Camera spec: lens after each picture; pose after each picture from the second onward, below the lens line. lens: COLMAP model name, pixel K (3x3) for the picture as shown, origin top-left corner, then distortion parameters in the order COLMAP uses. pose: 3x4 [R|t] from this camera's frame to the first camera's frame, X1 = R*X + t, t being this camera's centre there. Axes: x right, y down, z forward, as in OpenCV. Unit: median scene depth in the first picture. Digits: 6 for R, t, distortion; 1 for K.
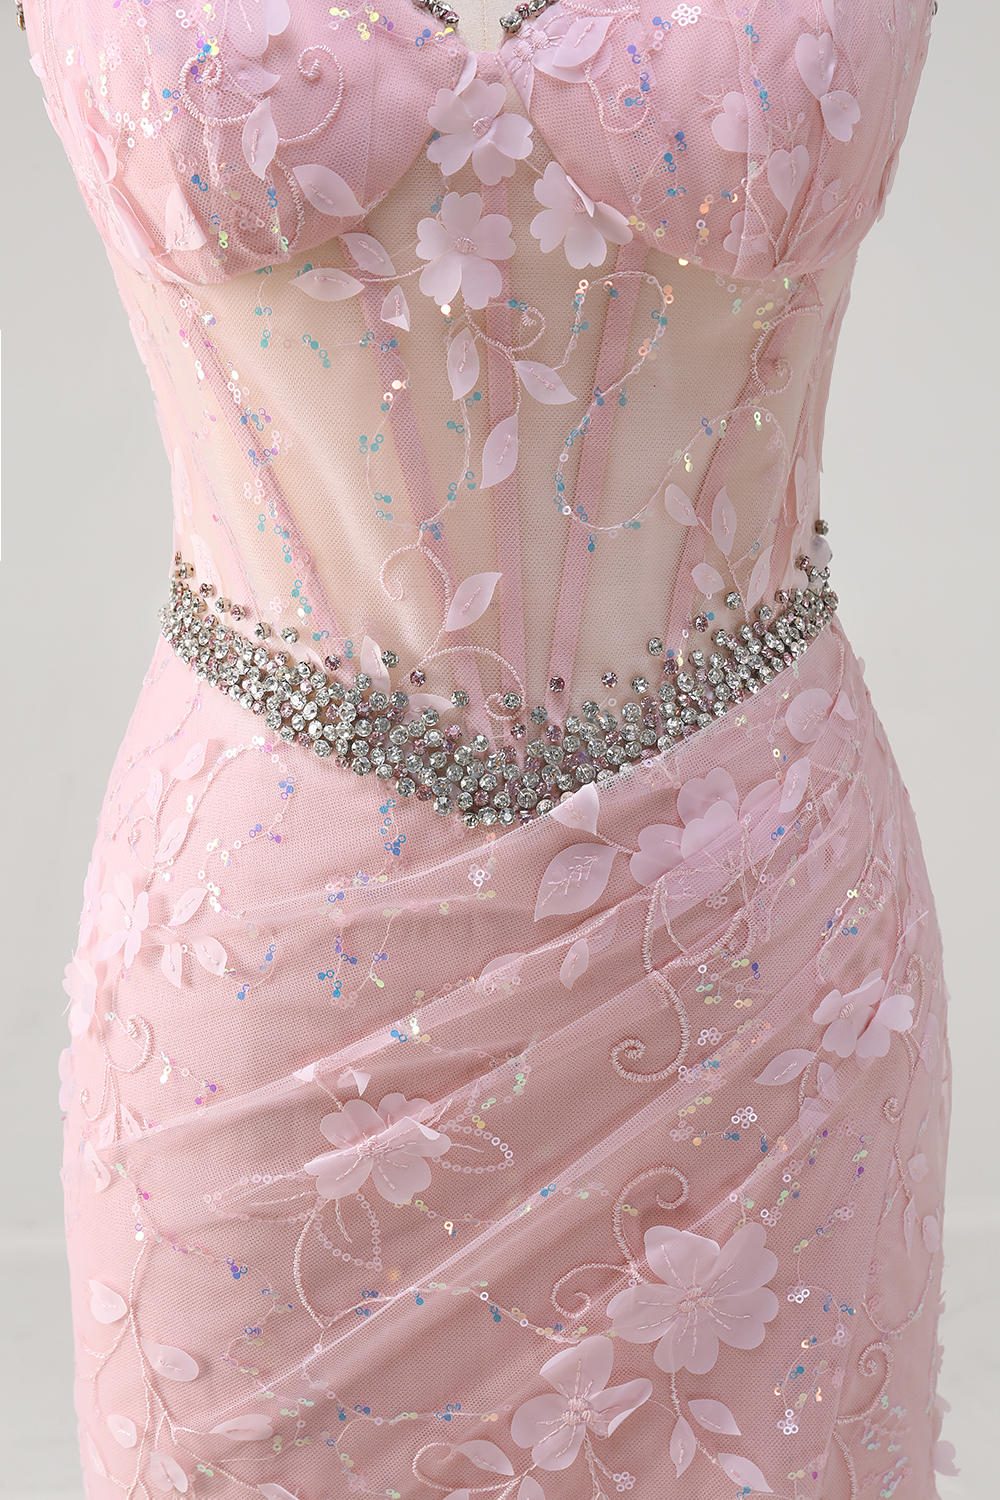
lens RADIAL K [[2656.1, 0, 495.3], [0, 2656.1, 848.1], [0, 0, 1]] dist [0.077353, 0.000000]
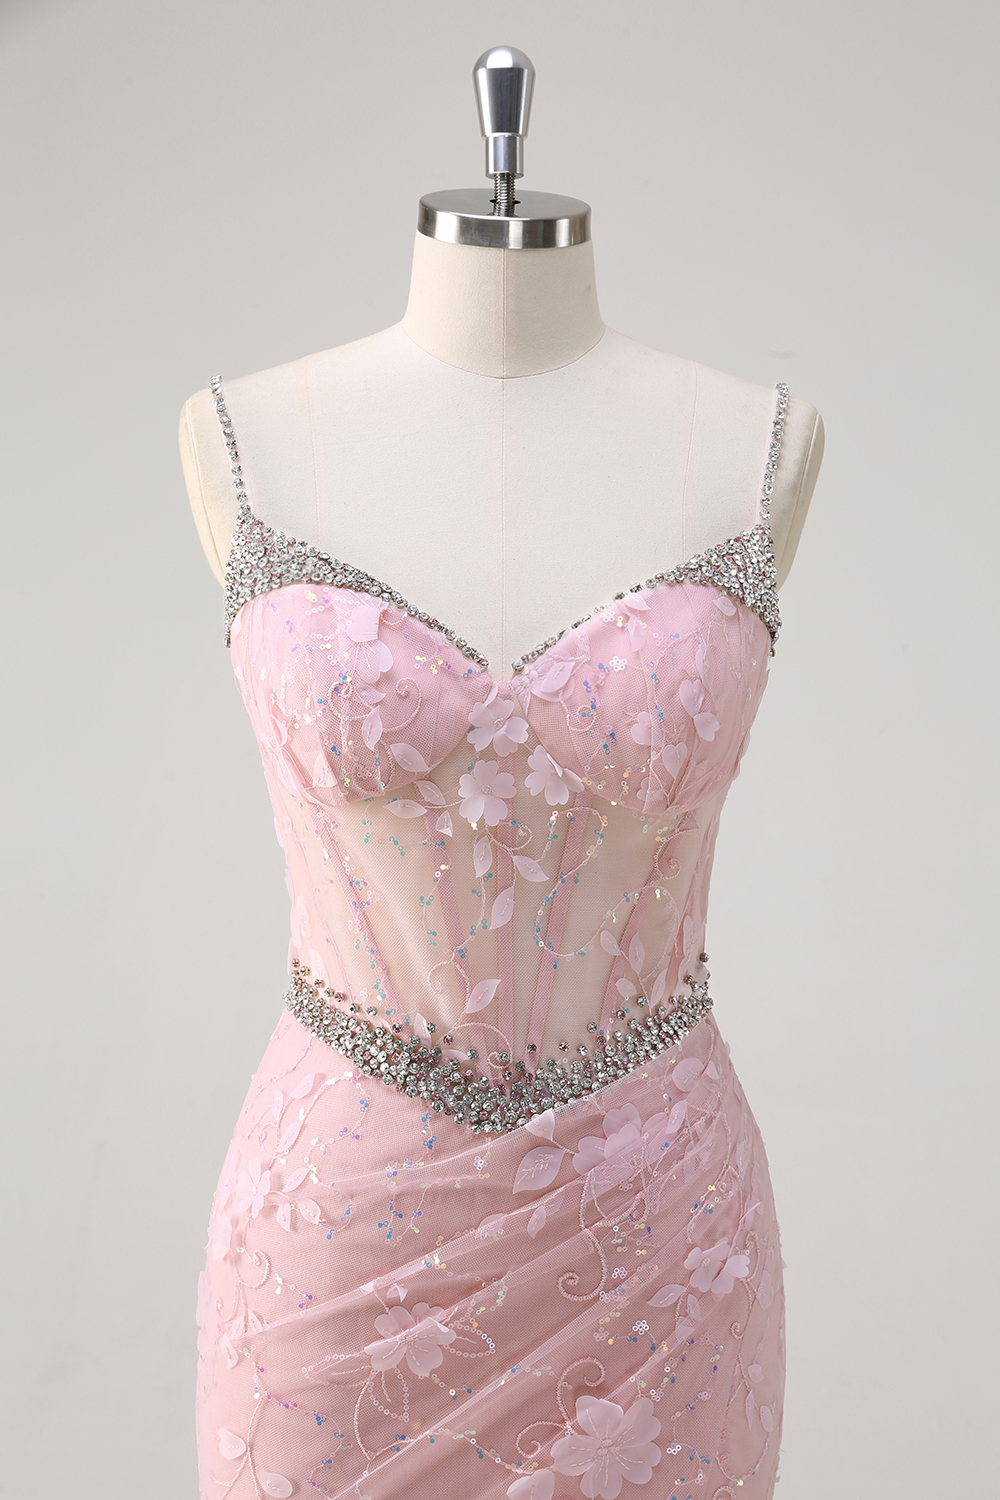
lens RADIAL K [[2656.1, 0, 498.4], [0, 2656.1, 753.4], [0, 0, 1]] dist [0.077353, 0.000000]
pose [[0.999298, 0.037435, -0.001074, -0.002667], [-0.037020, 0.983061, -0.179500, 0.054384], [-0.005664, 0.179414, 0.983757, -0.644556]]
